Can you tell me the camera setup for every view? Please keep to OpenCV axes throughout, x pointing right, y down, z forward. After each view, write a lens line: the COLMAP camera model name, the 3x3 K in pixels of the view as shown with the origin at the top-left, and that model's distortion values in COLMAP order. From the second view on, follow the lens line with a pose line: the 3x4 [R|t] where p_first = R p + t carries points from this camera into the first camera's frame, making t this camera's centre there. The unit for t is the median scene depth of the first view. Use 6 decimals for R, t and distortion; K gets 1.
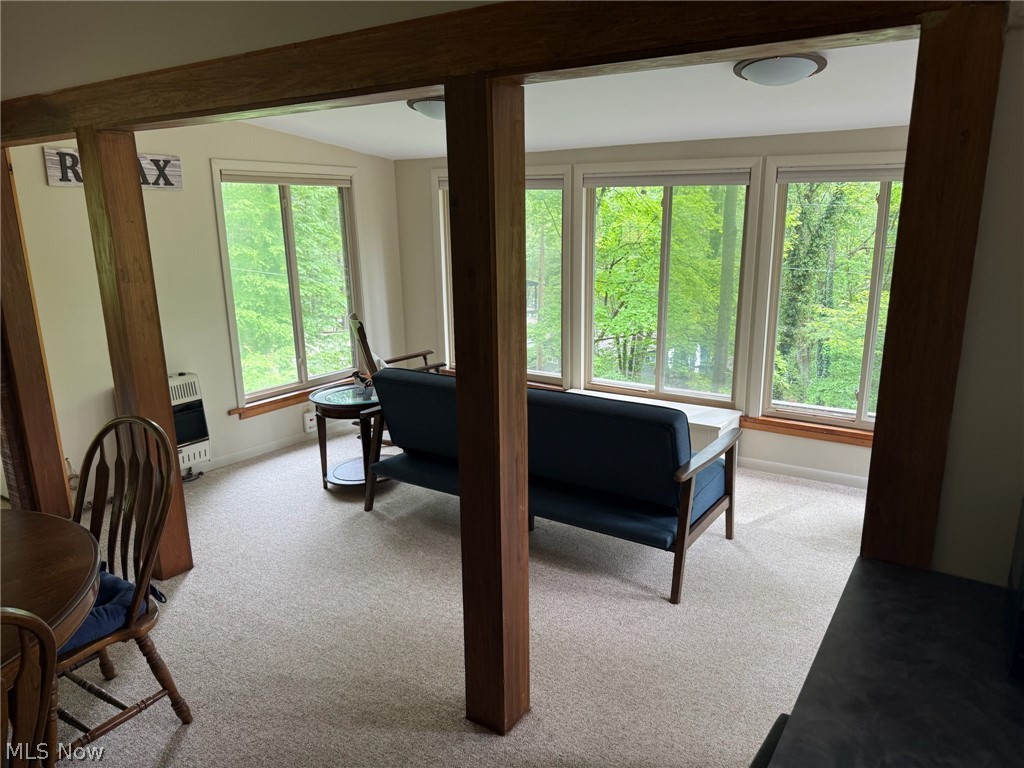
lens RADIAL K [[717.8, 0, 521.0], [0, 717.8, 384.8], [0, 0, 1]] dist [0.078892, -0.096731]
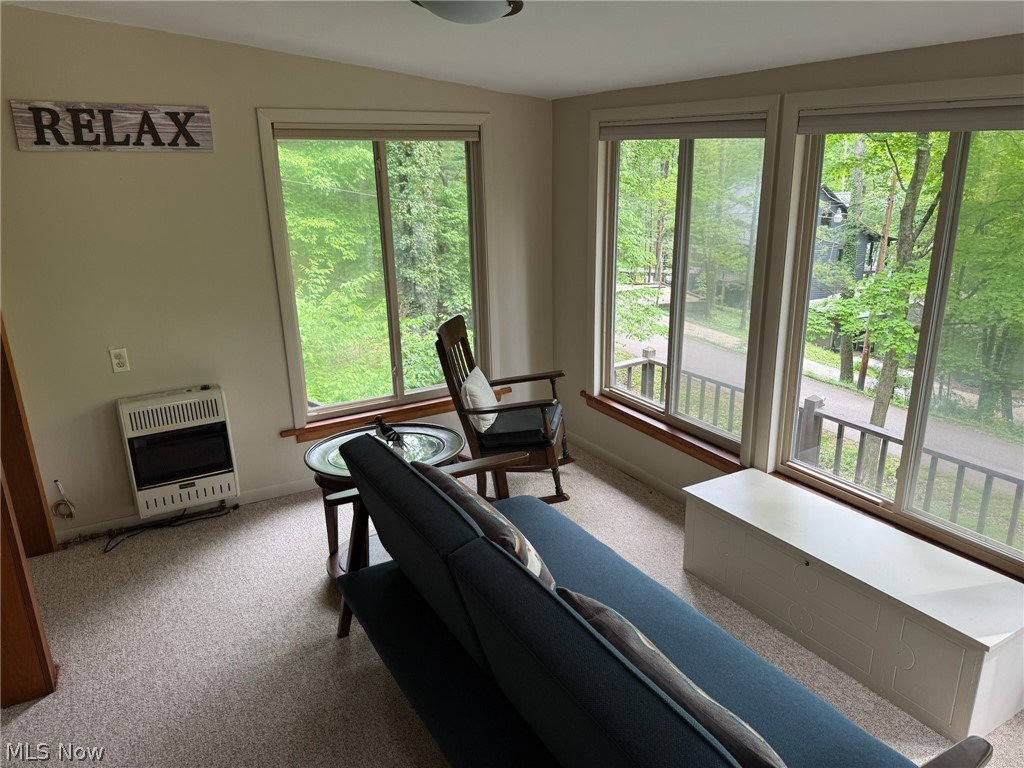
lens RADIAL K [[717.8, 0, 515.1], [0, 717.8, 384.3], [0, 0, 1]] dist [0.078892, -0.096731]
pose [[0.896809, 0.126602, -0.423916, 0.173988], [-0.096561, 0.991093, 0.091712, -0.124130], [0.431751, -0.041314, 0.901046, 0.431454]]
